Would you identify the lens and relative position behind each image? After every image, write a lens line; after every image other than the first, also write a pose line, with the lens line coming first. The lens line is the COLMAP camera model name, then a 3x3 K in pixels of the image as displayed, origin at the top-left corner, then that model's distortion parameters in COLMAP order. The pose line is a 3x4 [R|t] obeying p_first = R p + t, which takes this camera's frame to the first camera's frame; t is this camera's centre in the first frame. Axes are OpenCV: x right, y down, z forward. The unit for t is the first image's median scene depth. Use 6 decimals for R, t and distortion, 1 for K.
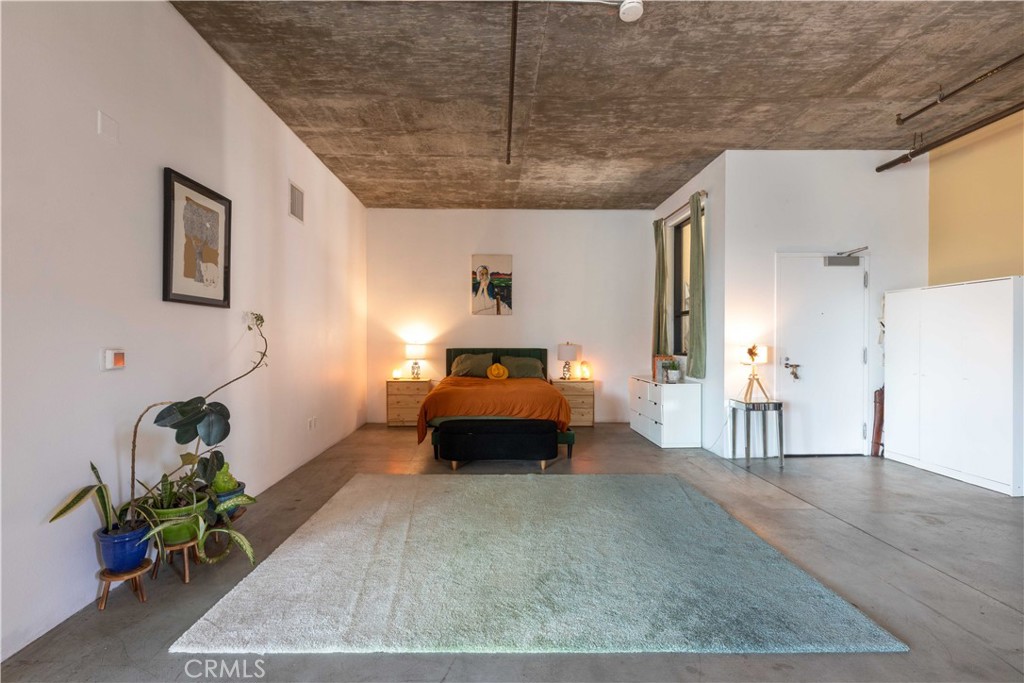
lens RADIAL K [[452.9, 0, 507.7], [0, 452.9, 345.7], [0, 0, 1]] dist [0.003568, -0.001472]
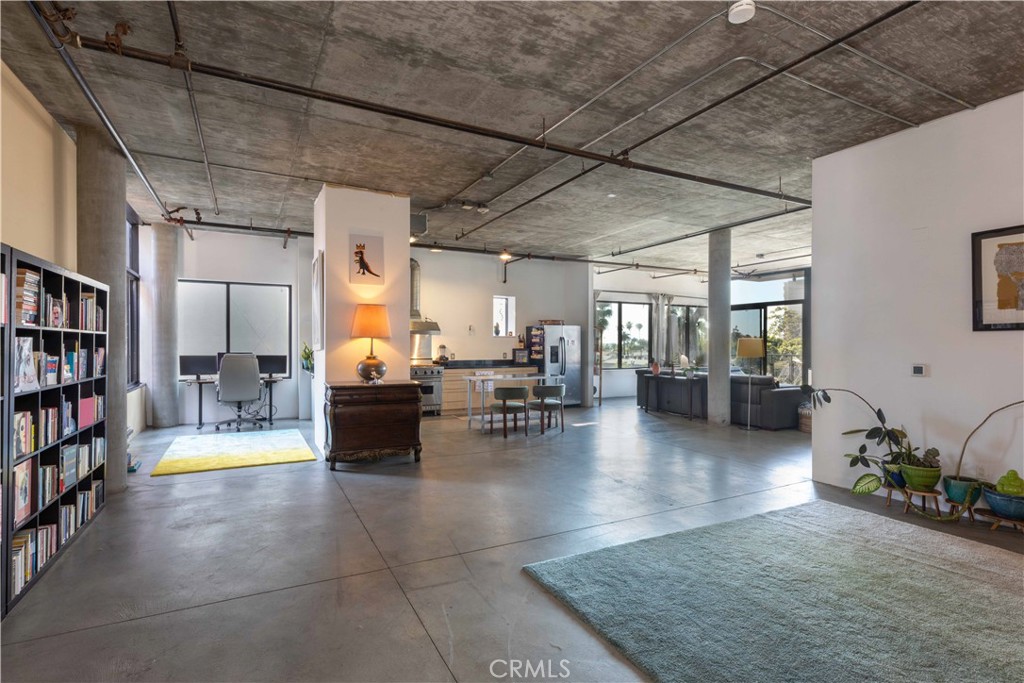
lens RADIAL K [[495.8, 0, 501.3], [0, 495.8, 348.9], [0, 0, 1]] dist [0.003123, 0.000408]
pose [[-0.901492, 0.006019, -0.432754, 0.631678], [-0.000831, 0.999877, 0.015638, -0.036005], [0.432795, 0.014457, -0.901376, 0.937830]]
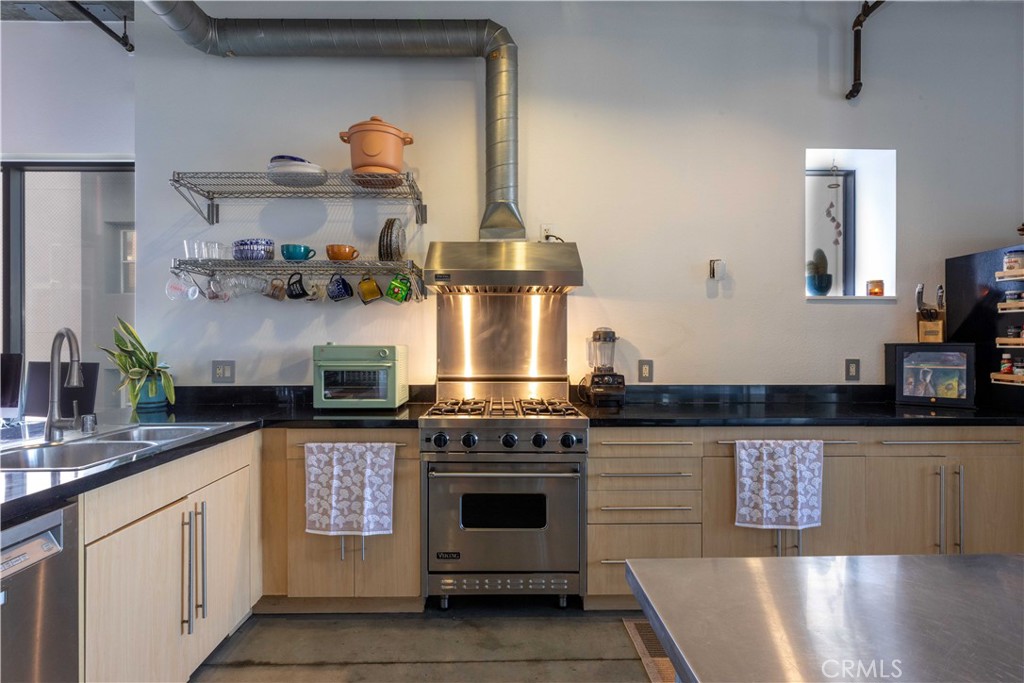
lens RADIAL K [[511.5, 0, 500.3], [0, 511.5, 347.6], [0, 0, 1]] dist [0.002958, -0.000885]
pose [[-0.999926, 0.003219, 0.011723, 0.077734], [0.003340, 0.999941, 0.010304, -0.005980], [-0.011689, 0.010342, -0.999878, -0.421569]]
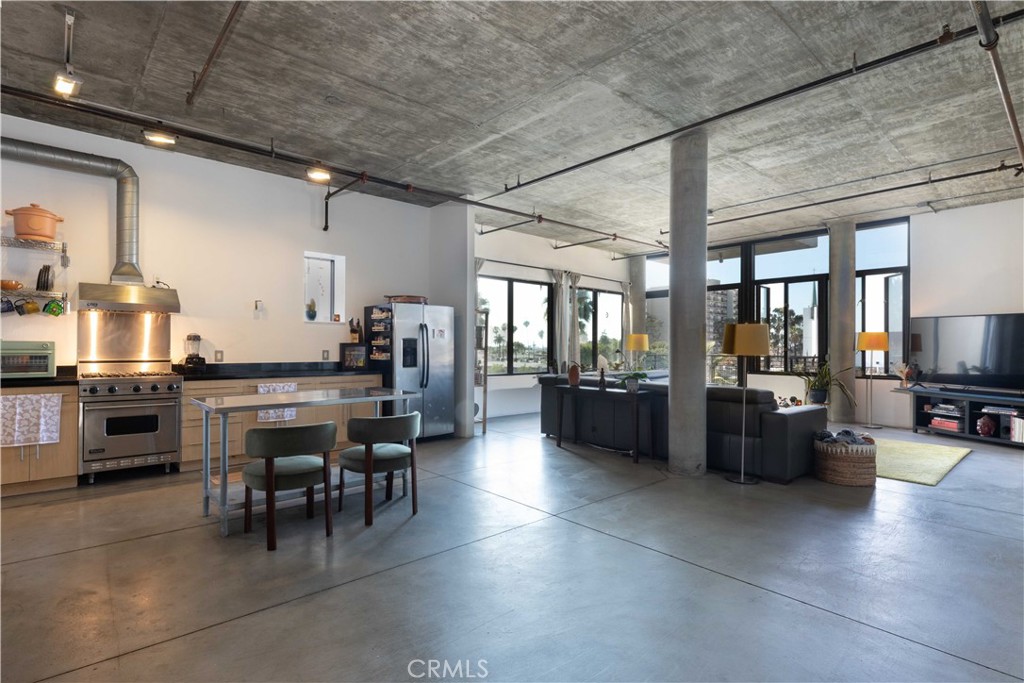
lens RADIAL K [[511.5, 0, 503.1], [0, 511.5, 346.5], [0, 0, 1]] dist [0.002958, -0.000885]
pose [[-0.766458, -0.001751, -0.642292, 0.164686], [-0.005884, 0.999973, 0.004295, -0.002320], [0.642268, 0.007071, -0.766448, 0.274189]]
